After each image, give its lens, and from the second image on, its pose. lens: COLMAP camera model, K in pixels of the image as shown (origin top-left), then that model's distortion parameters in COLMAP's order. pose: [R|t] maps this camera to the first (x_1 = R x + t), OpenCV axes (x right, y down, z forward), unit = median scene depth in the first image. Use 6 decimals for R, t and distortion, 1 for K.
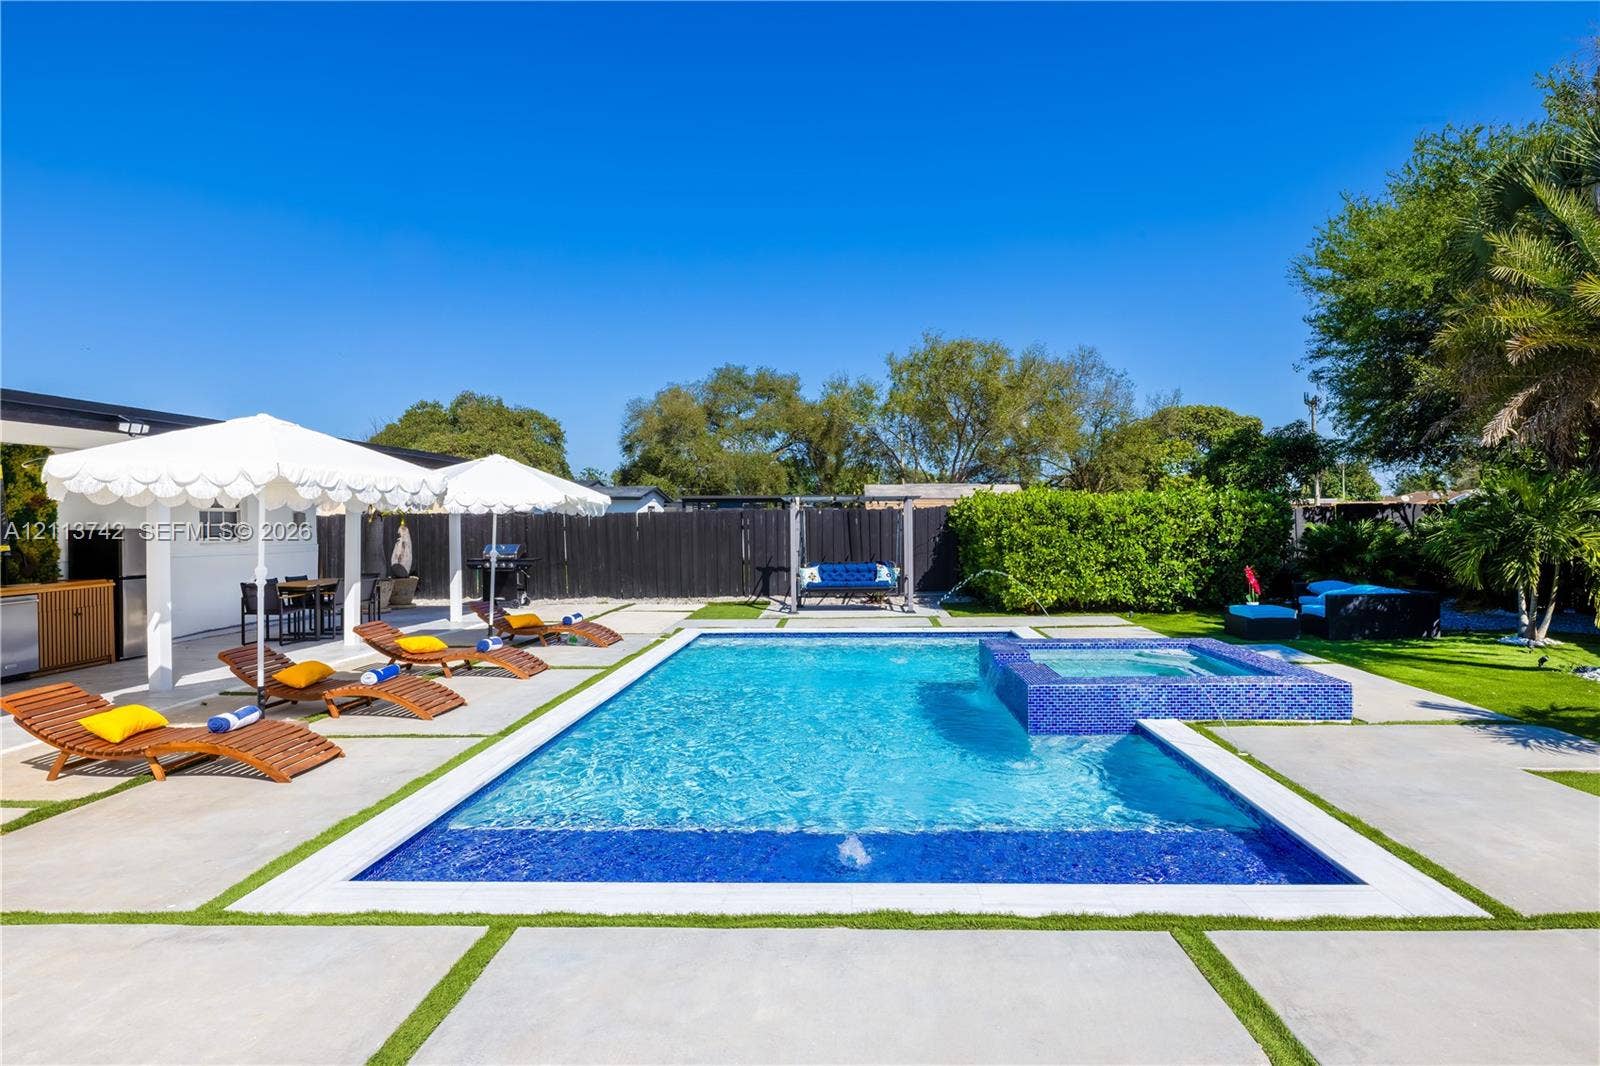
lens RADIAL K [[907.5, 0, 834.9], [0, 907.5, 528.5], [0, 0, 1]] dist [0.001580, 0.001065]
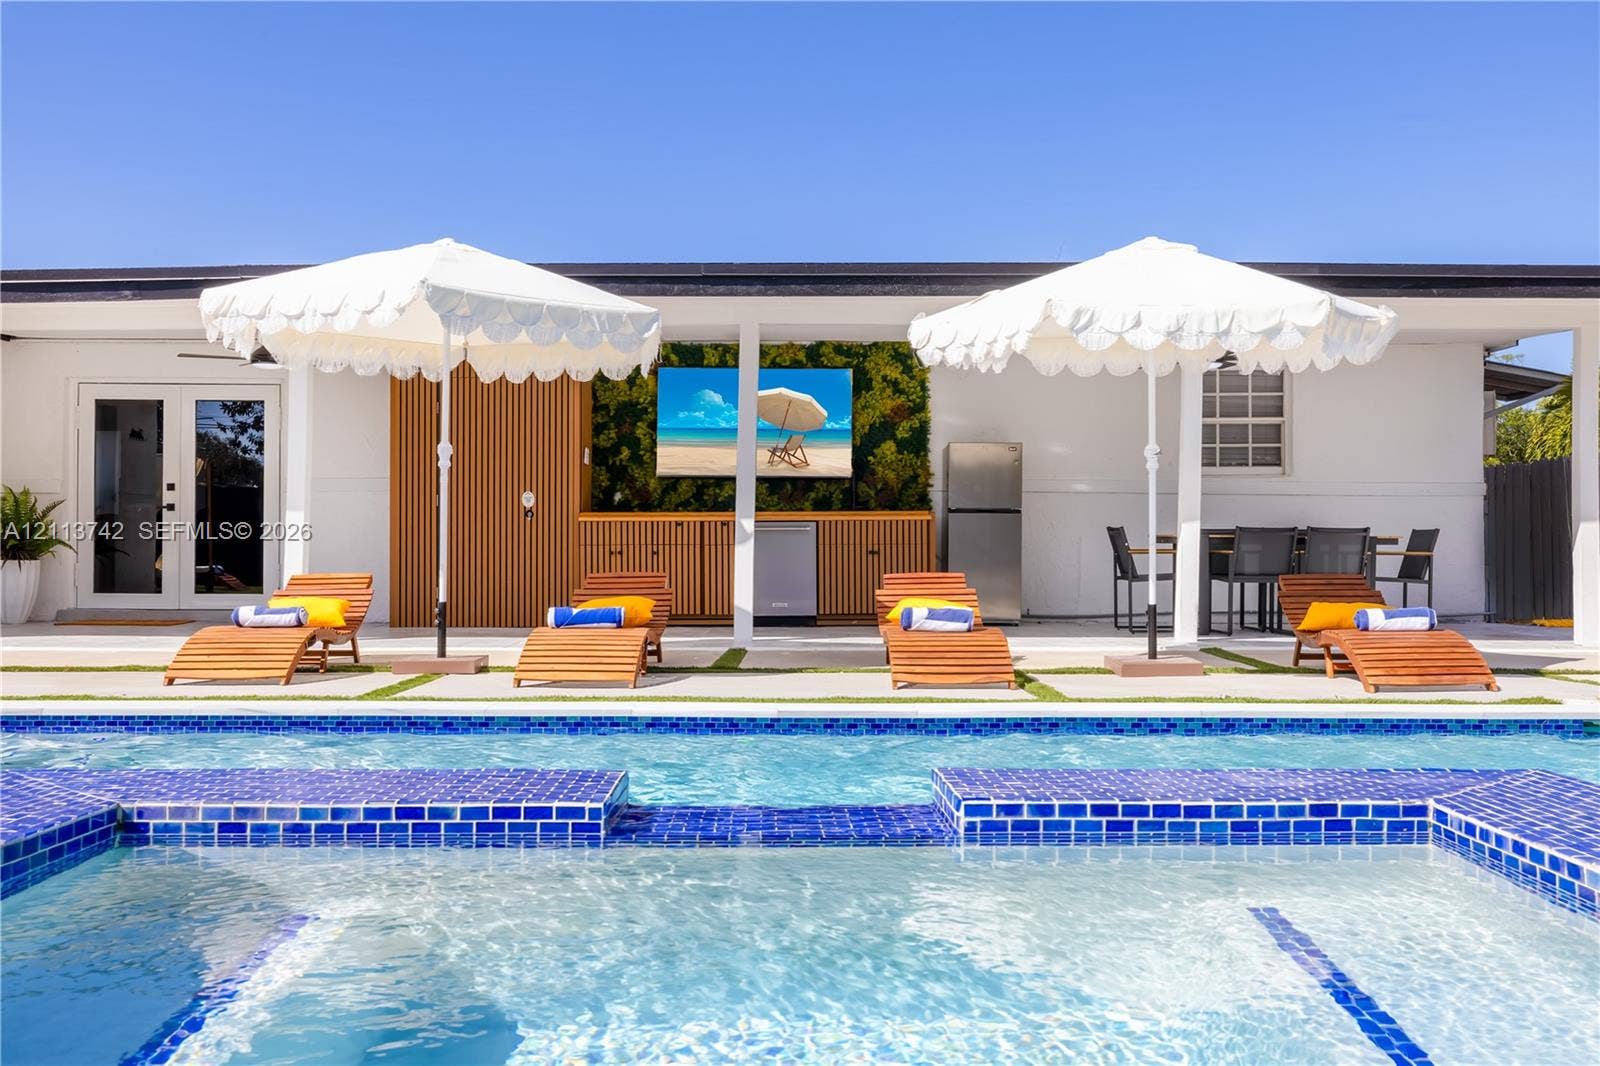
lens RADIAL K [[1486.7, 0, 800.0], [0, 1486.7, 533.0], [0, 0, 1]] dist [0.003896, -0.005607]
pose [[0.039416, -0.003775, -0.999216, 0.248483], [-0.010809, 0.999933, -0.004204, 0.049122], [0.999164, 0.010966, 0.039373, 0.520730]]
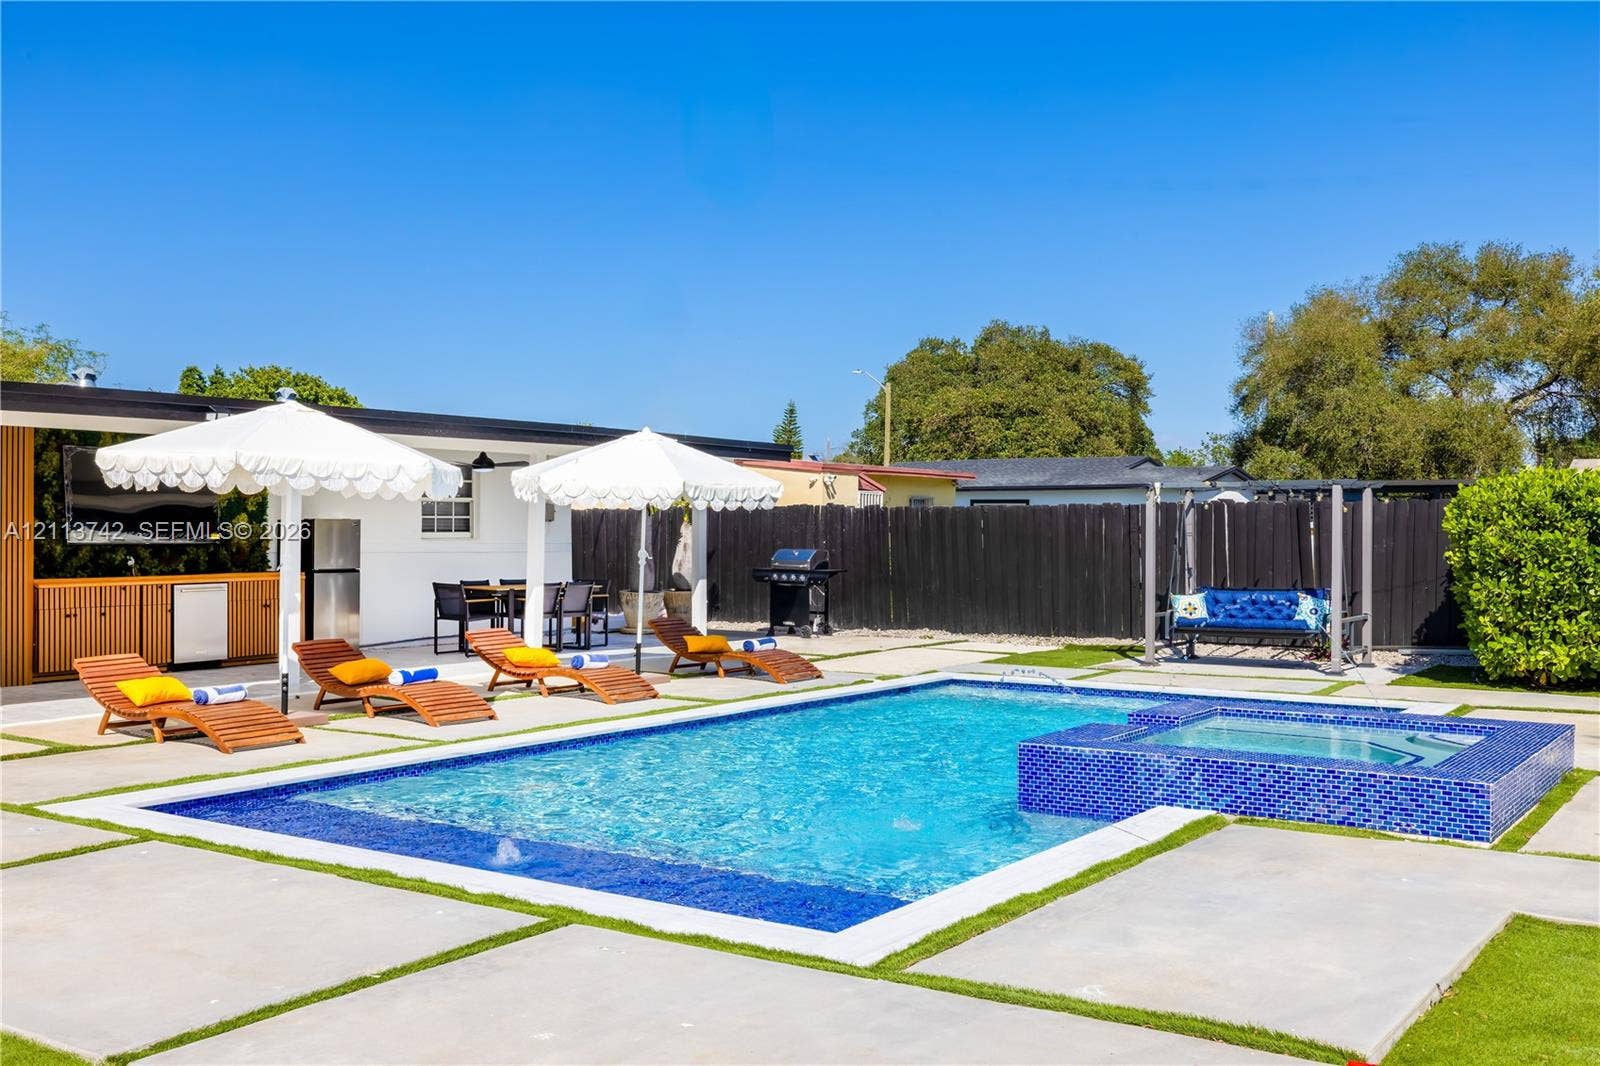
lens RADIAL K [[1584.5, 0, 800.0], [0, 1584.5, 533.0], [0, 0, 1]] dist [-0.010576, 0.028783]
pose [[0.839934, 0.013220, -0.542528, 0.330159], [-0.015356, 0.999882, 0.000590, 0.003794], [0.542472, 0.007835, 0.840037, -0.066065]]
